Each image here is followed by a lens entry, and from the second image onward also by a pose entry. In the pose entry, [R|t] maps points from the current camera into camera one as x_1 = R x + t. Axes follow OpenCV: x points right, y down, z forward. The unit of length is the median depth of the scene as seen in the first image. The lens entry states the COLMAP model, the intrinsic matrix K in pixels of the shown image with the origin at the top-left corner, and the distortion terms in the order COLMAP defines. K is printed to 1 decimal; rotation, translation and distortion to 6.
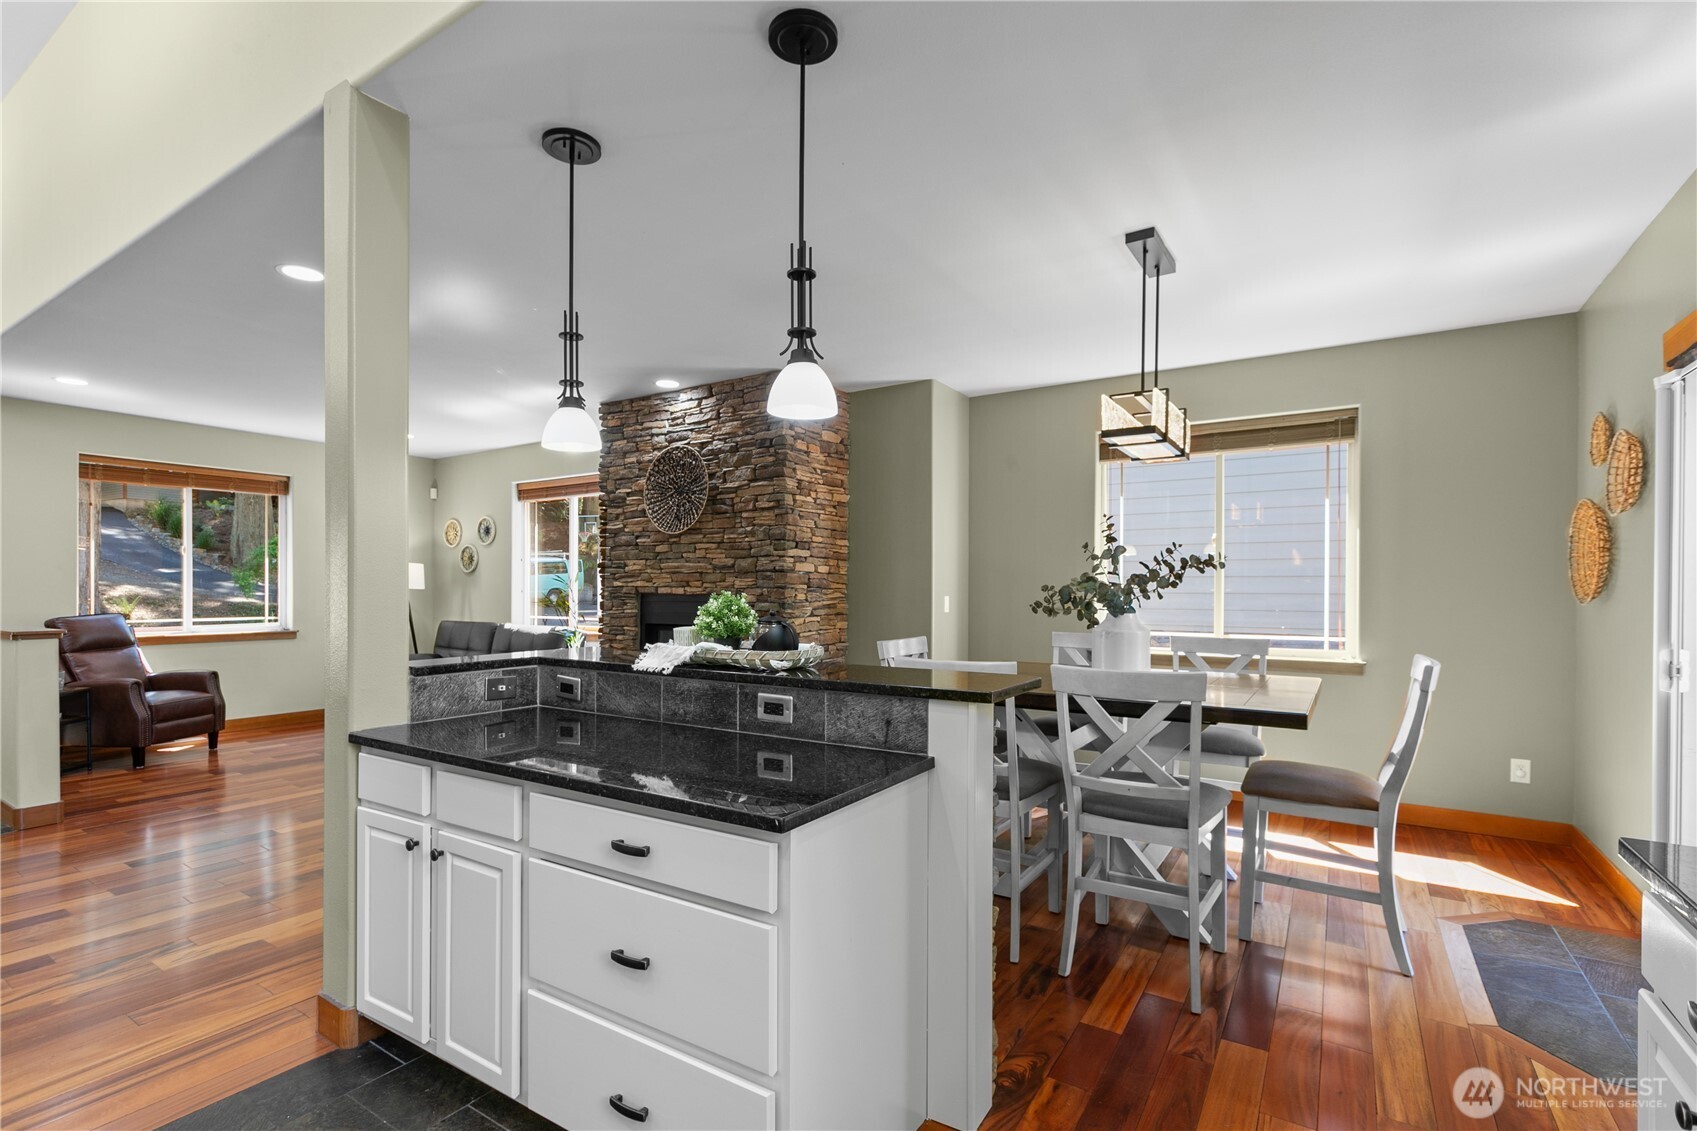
lens RADIAL K [[758.9, 0, 856.5], [0, 758.9, 595.6], [0, 0, 1]] dist [-0.005325, -0.000460]
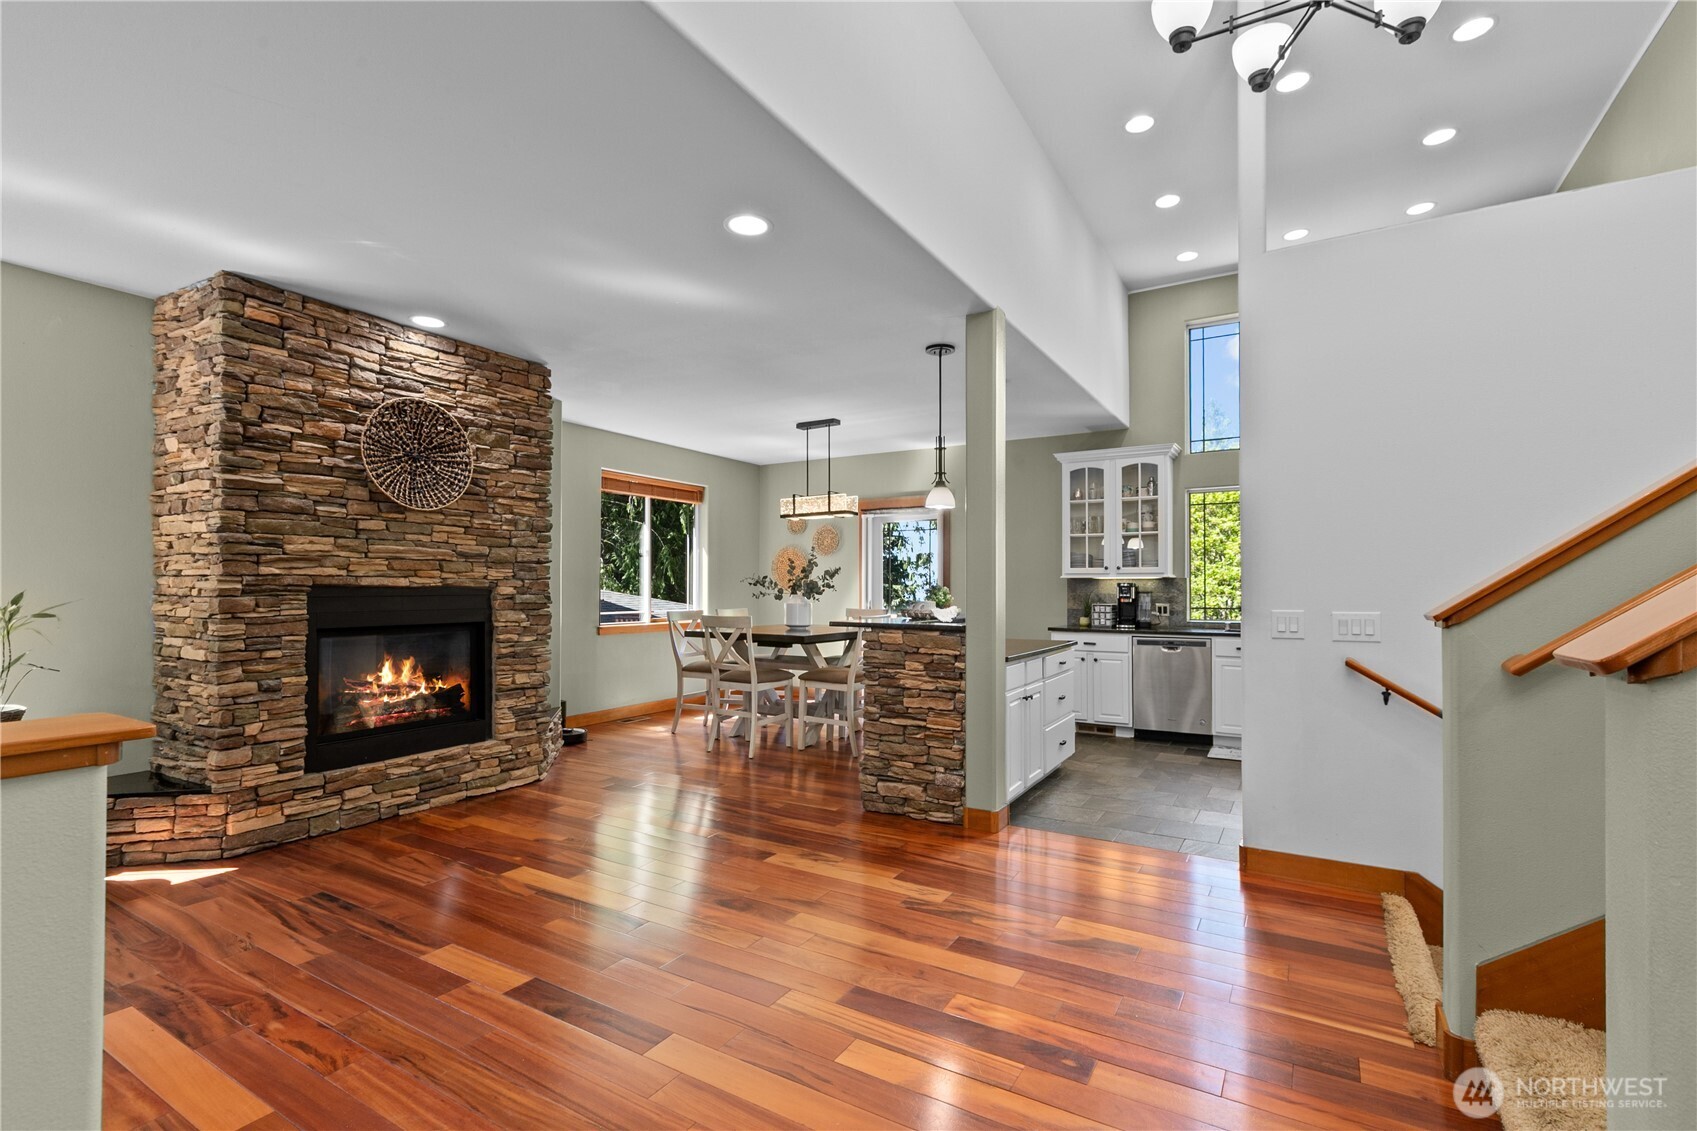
lens RADIAL K [[758.9, 0, 855.2], [0, 758.9, 582.3], [0, 0, 1]] dist [-0.005325, -0.000460]
pose [[-0.036854, 0.006516, 0.999299, -0.925764], [0.009751, 0.999933, -0.006160, 0.002853], [-0.999273, 0.009517, -0.036915, 0.510385]]
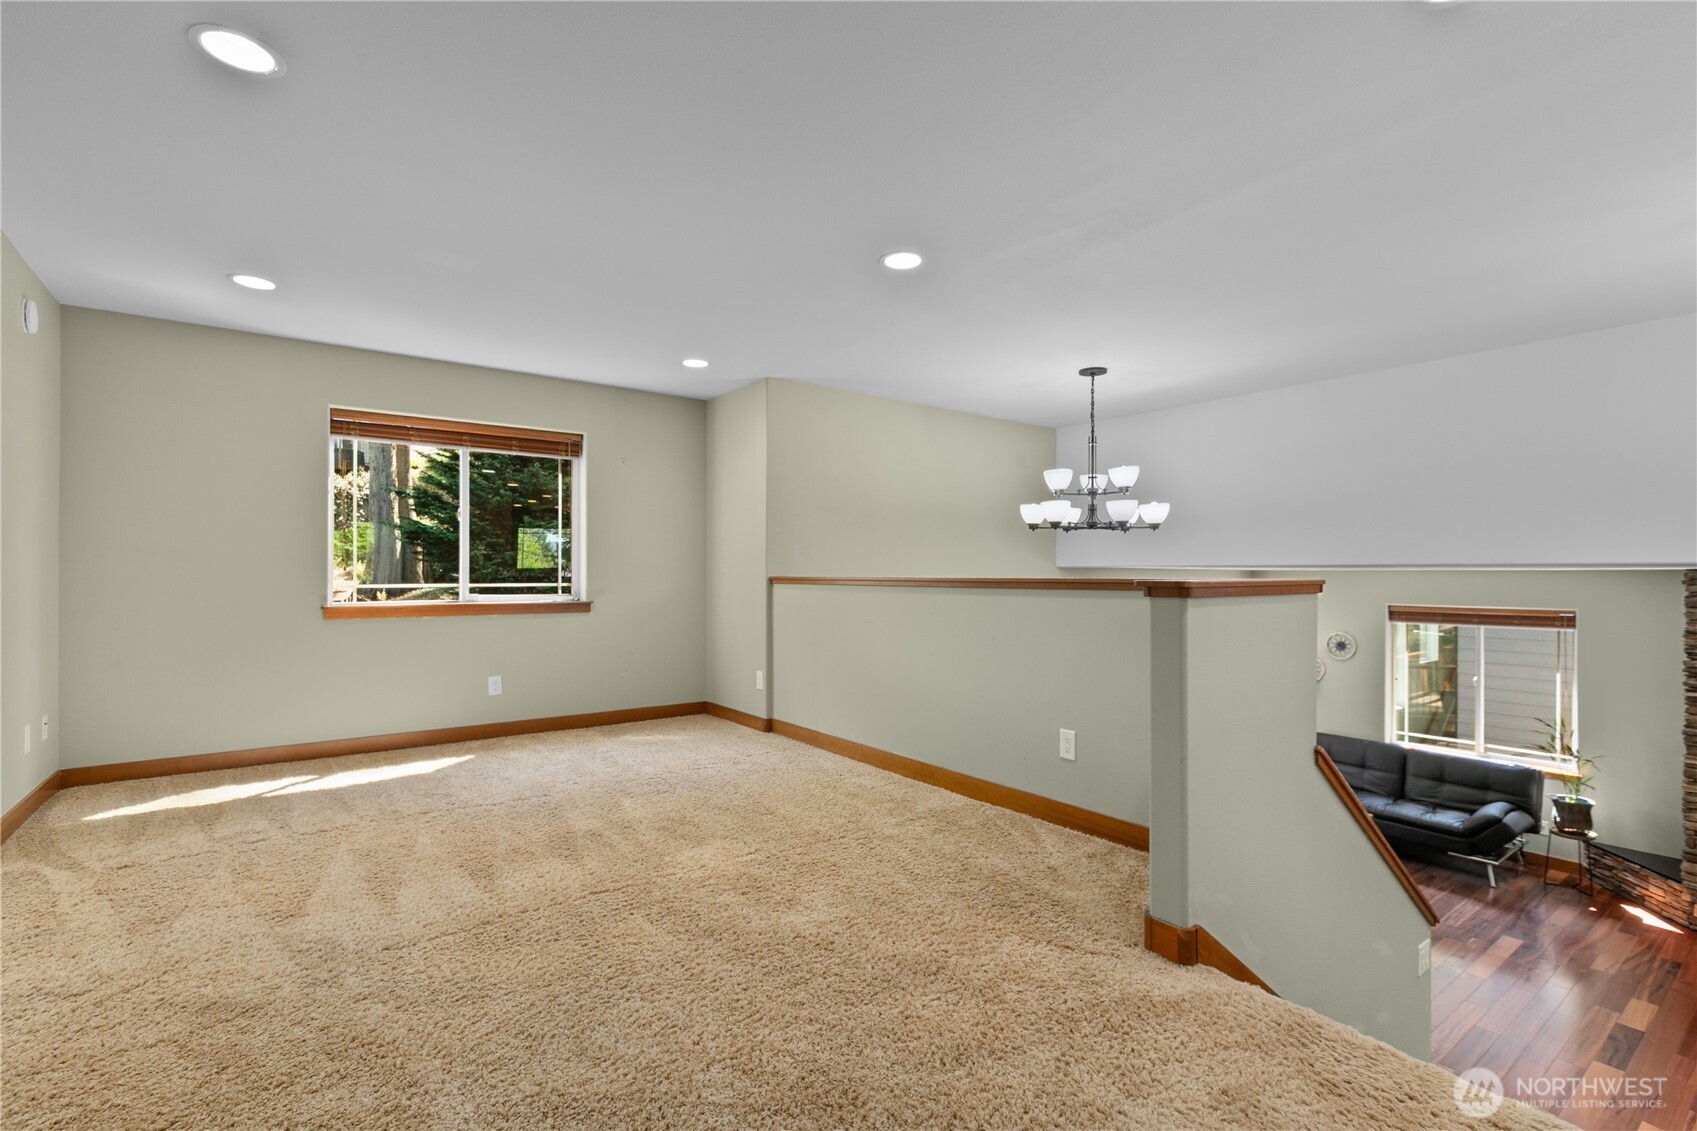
lens RADIAL K [[758.9, 0, 834.8], [0, 758.9, 570.5], [0, 0, 1]] dist [-0.005325, -0.000460]
pose [[0.929148, 0.003615, -0.369691, -0.981265], [-0.010226, 0.999821, -0.015923, -0.215944], [0.369567, 0.018575, 0.929018, -0.305013]]
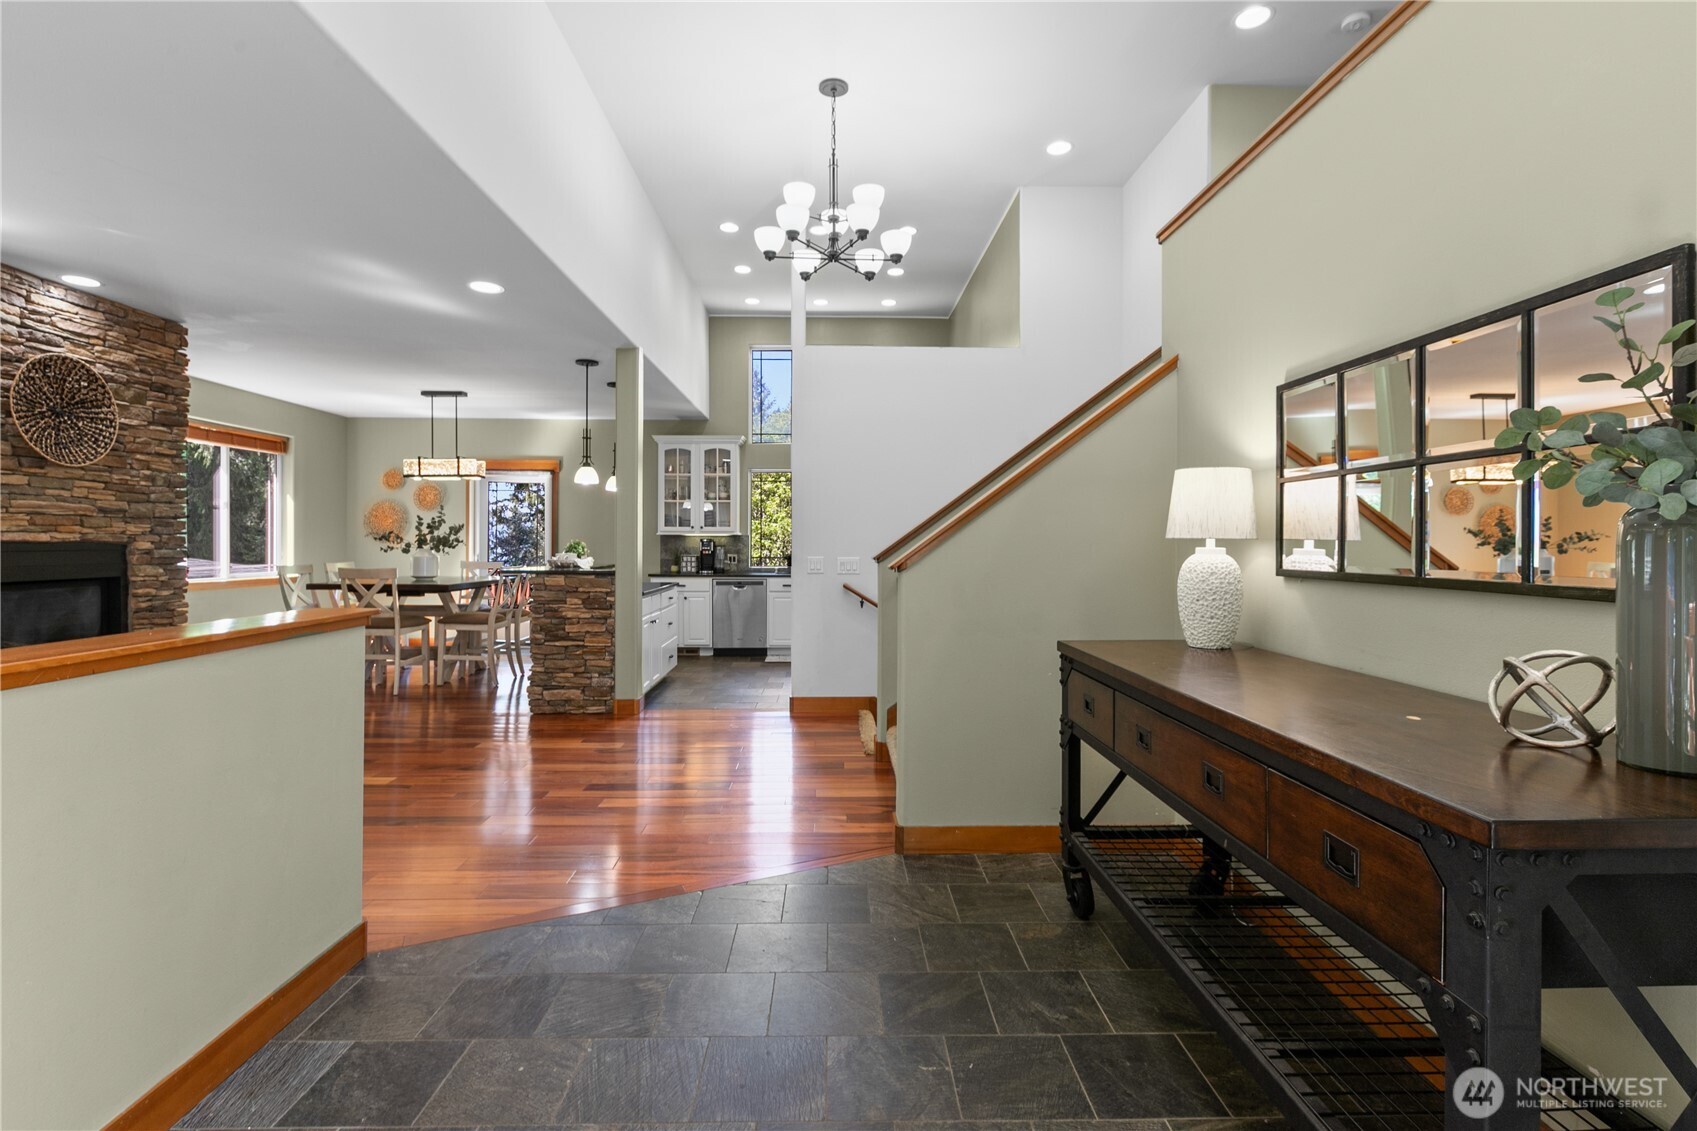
lens RADIAL K [[758.9, 0, 847.1], [0, 758.9, 545.4], [0, 0, 1]] dist [-0.005325, -0.000460]
pose [[-0.565717, -0.007008, 0.824570, -1.200146], [0.005008, 0.999916, 0.011935, -0.002957], [-0.824584, 0.010881, -0.565634, 0.684951]]
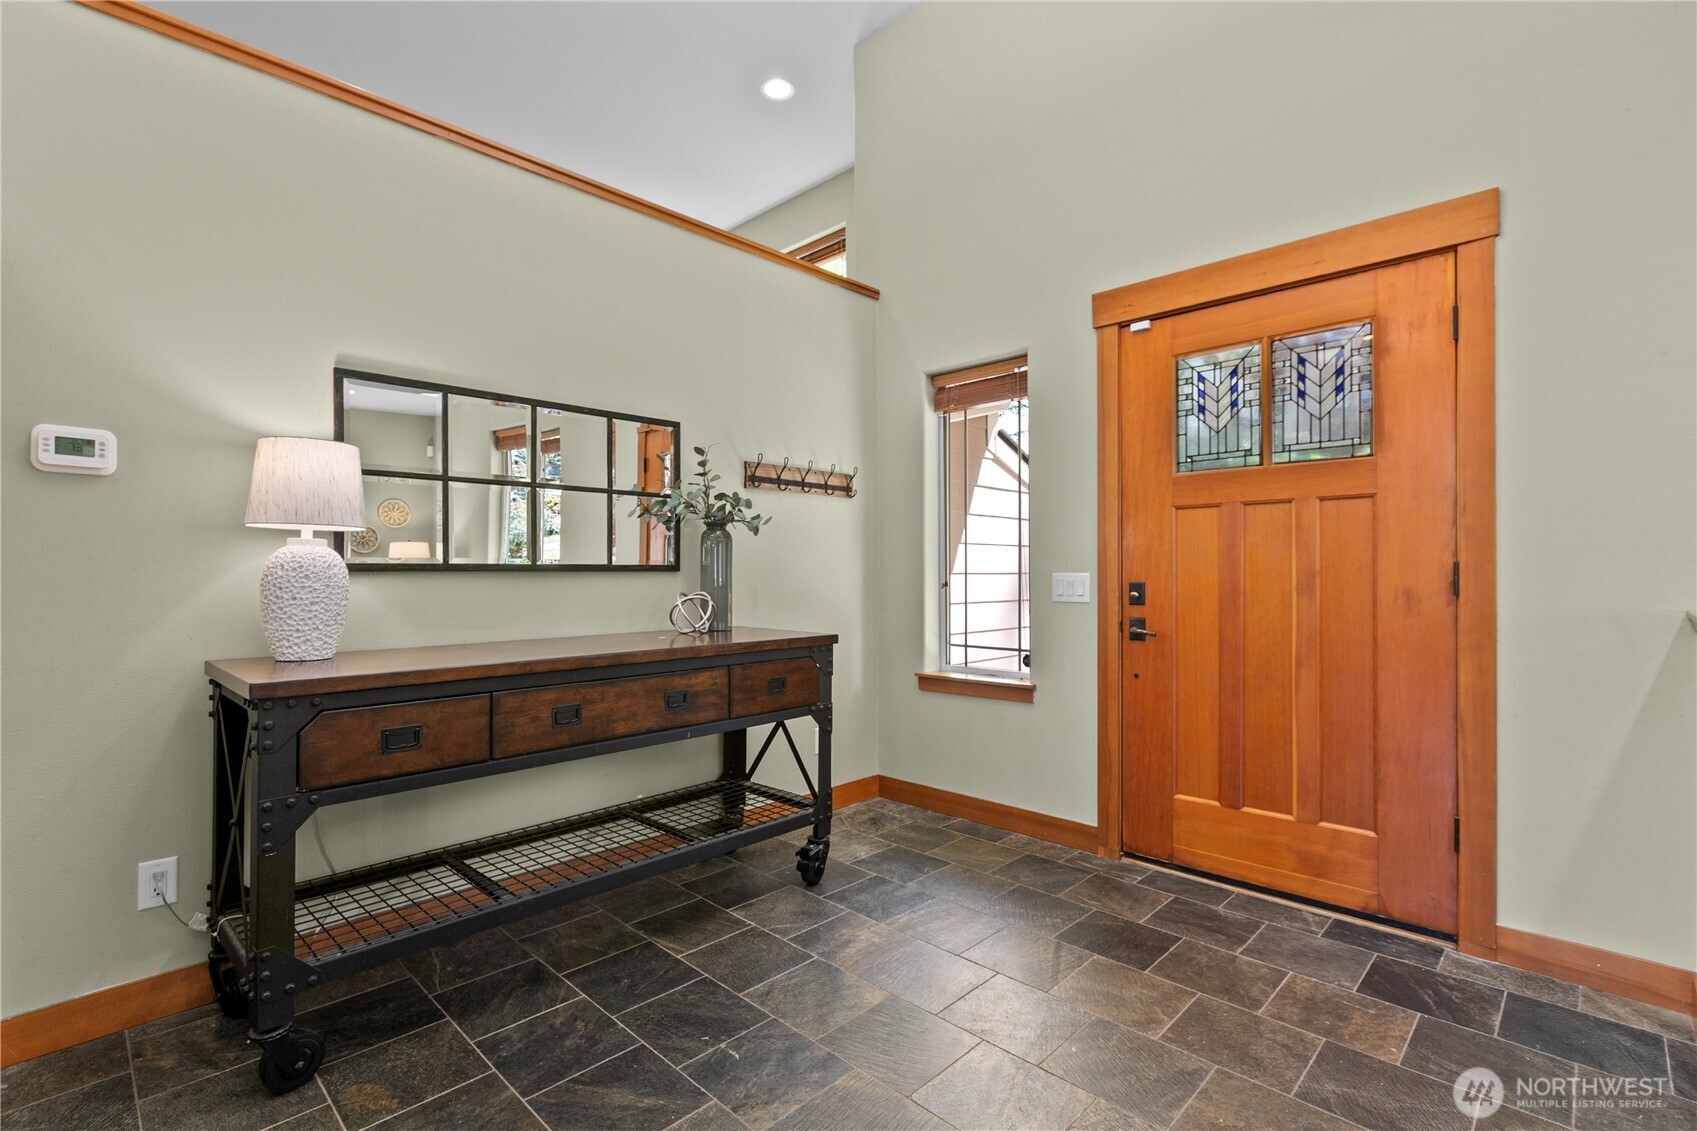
lens RADIAL K [[758.9, 0, 821.7], [0, 758.9, 572.7], [0, 0, 1]] dist [-0.005325, -0.000460]
pose [[-0.240678, -0.002009, -0.970603, -0.689620], [-0.011187, 0.999937, 0.000704, 0.017497], [0.970541, 0.011028, -0.240685, 0.593266]]
